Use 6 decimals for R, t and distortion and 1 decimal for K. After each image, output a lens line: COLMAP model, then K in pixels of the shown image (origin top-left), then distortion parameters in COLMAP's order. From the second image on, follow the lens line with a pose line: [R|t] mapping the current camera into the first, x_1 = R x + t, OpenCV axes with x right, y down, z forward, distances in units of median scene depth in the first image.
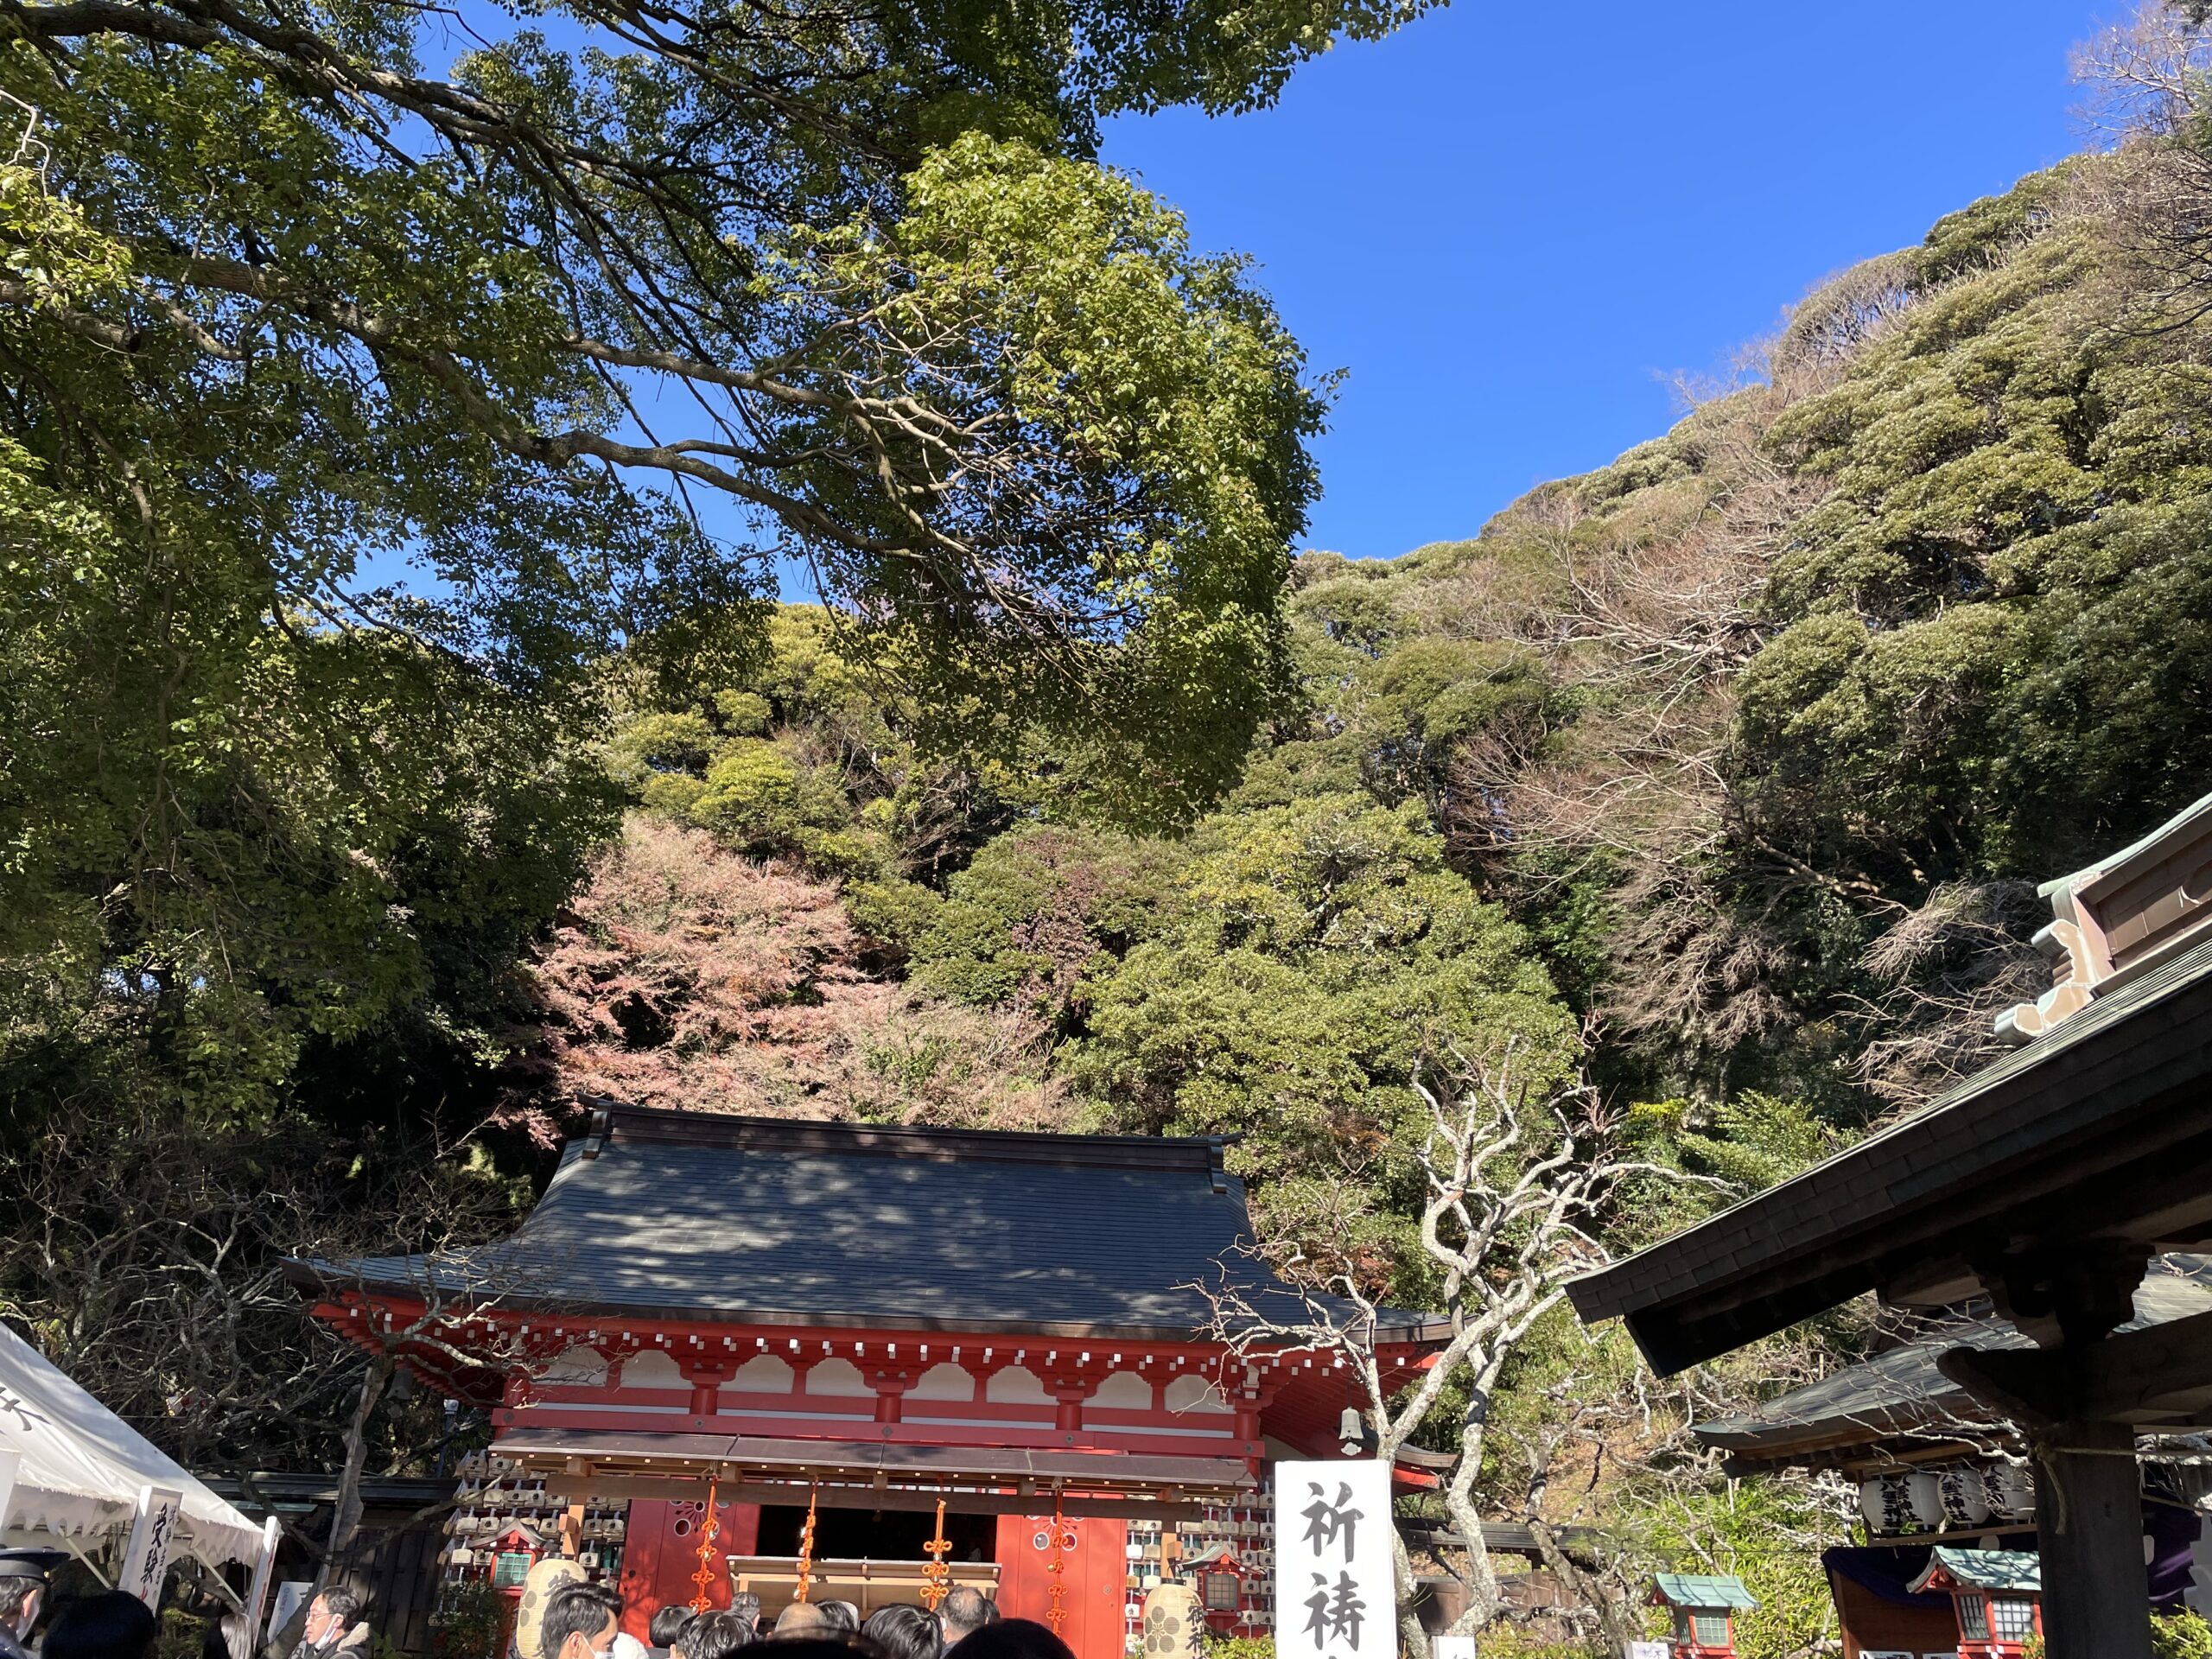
lens RADIAL K [[1675.8, 0, 1106.0], [0, 1675.8, 829.5], [0, 0, 1]] dist [0.061643, -0.097592]
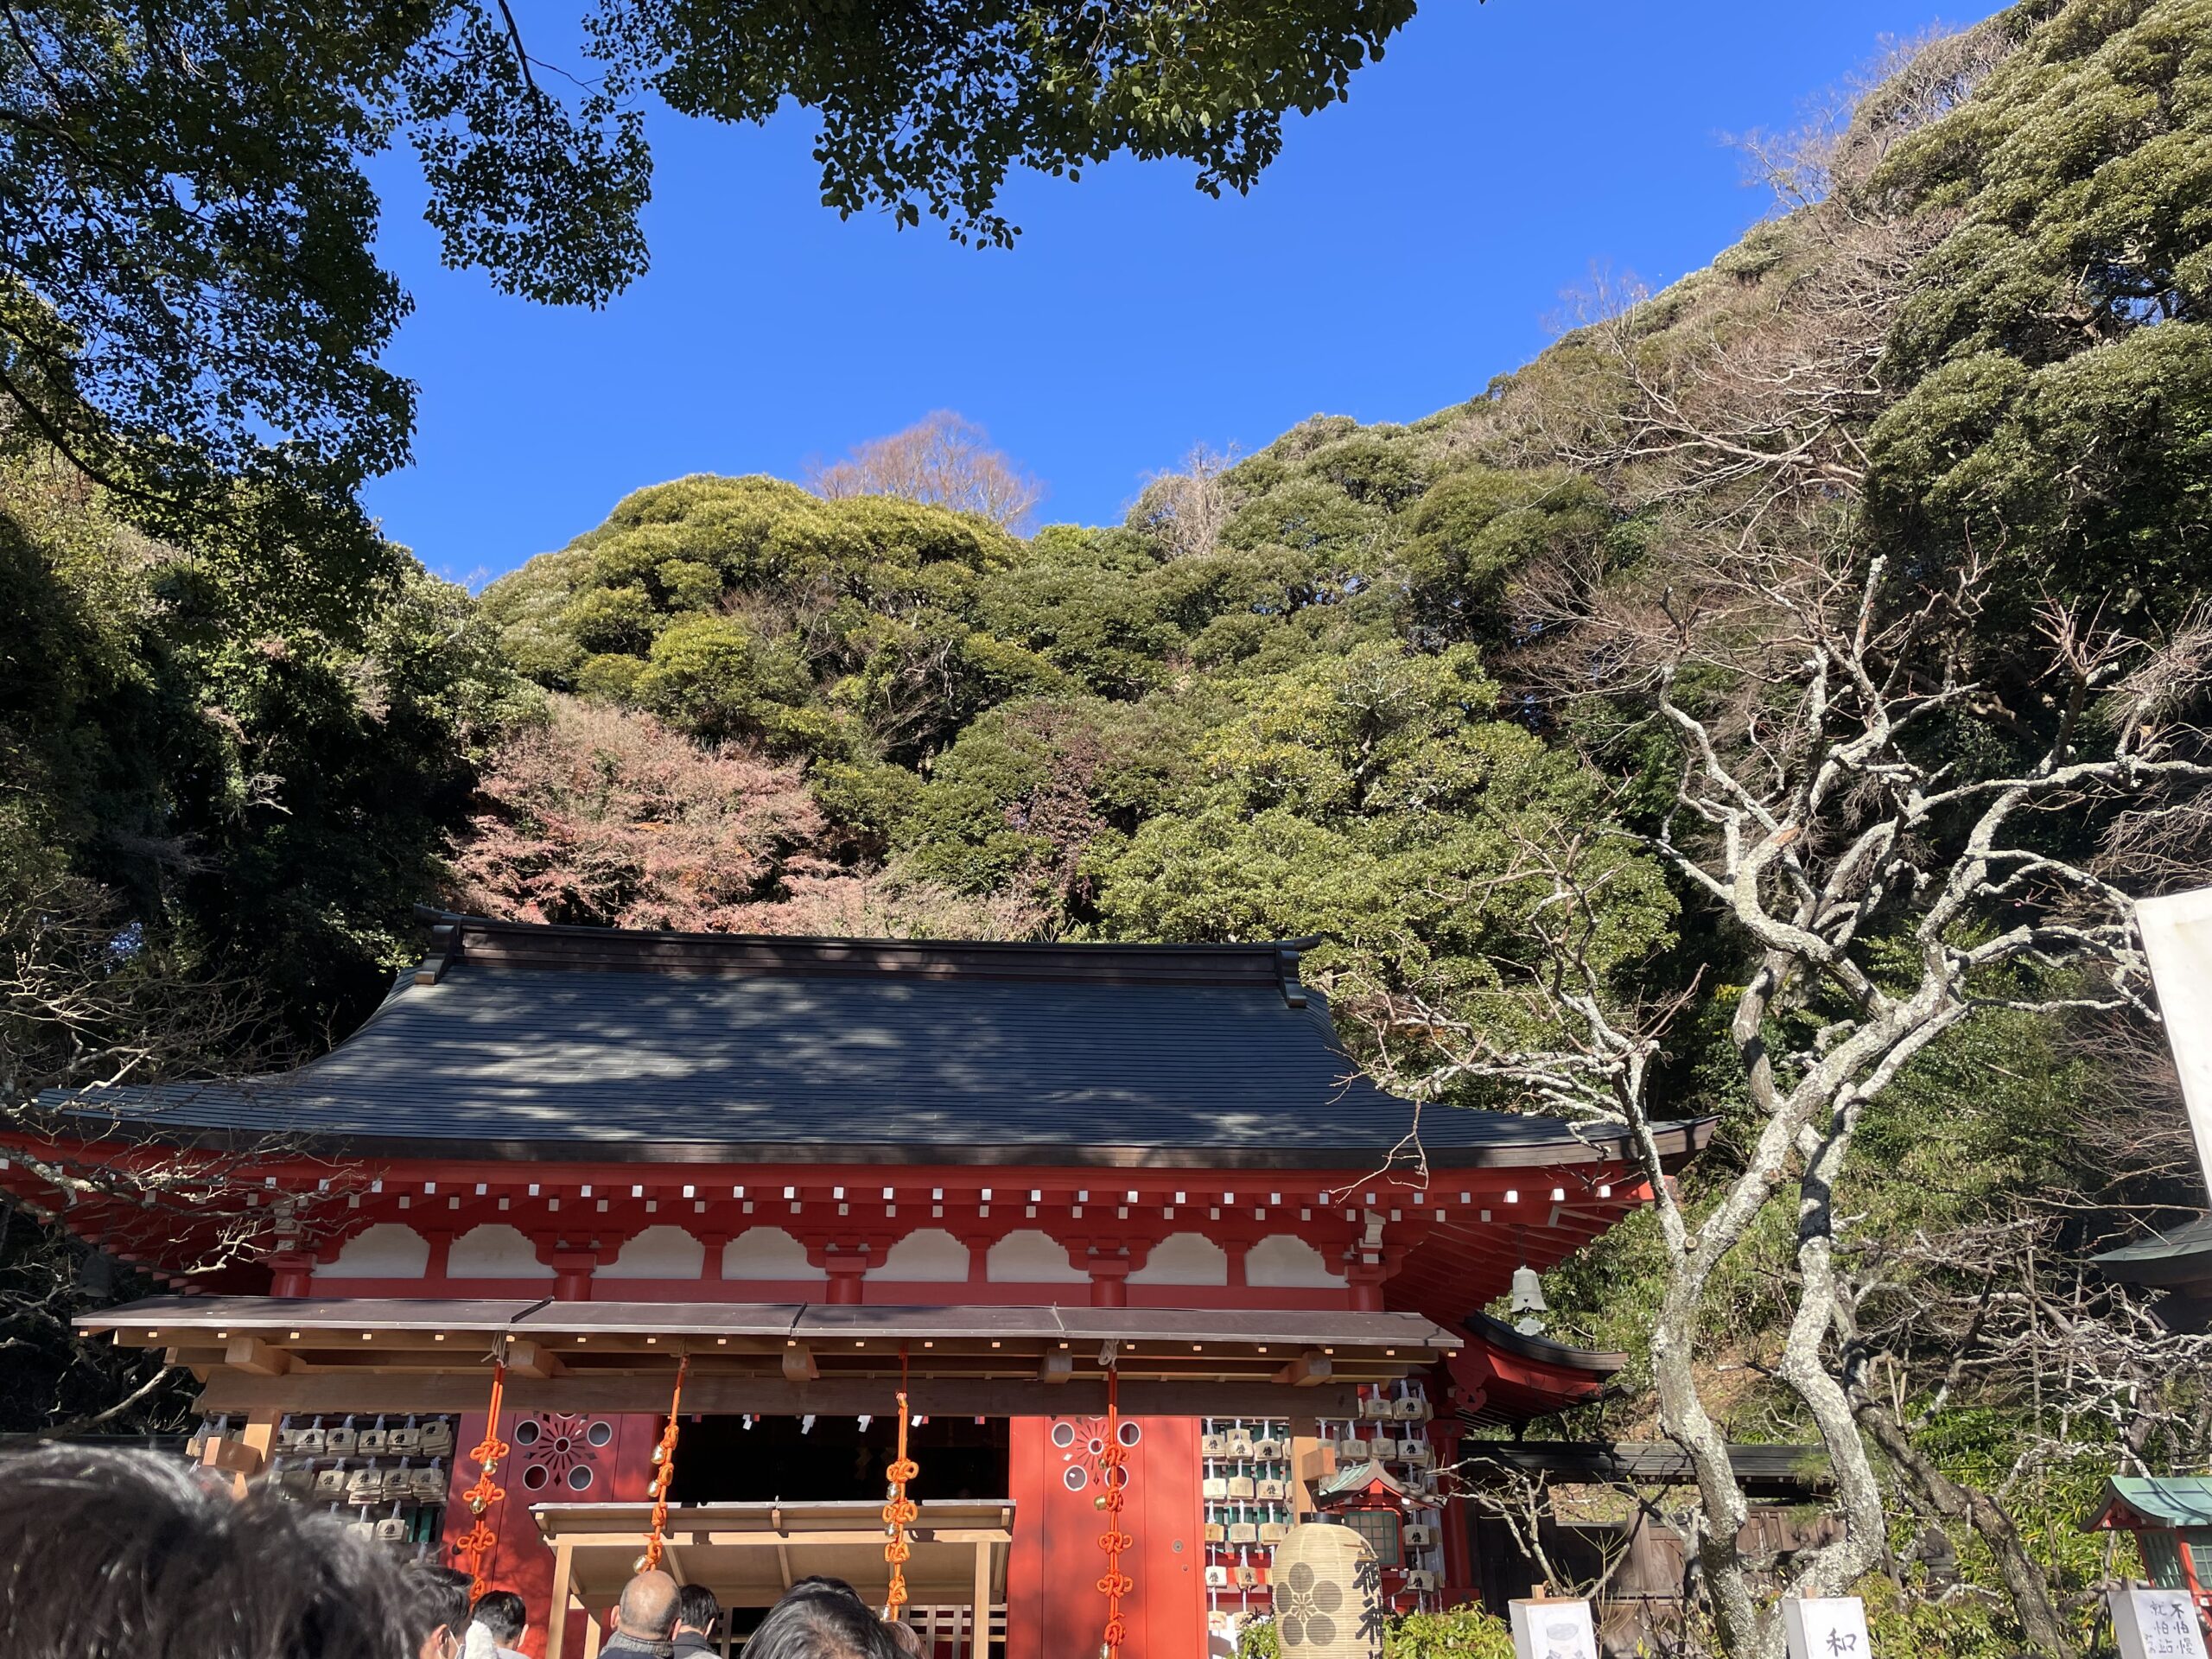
lens RADIAL K [[1696.9, 0, 1097.3], [0, 1696.9, 825.6], [0, 0, 1]] dist [0.067590, -0.105105]
pose [[0.999290, -0.037645, -0.001564, -0.007682], [0.037666, 0.999150, 0.016743, 0.060945], [0.000933, -0.016790, 0.999859, 0.130933]]
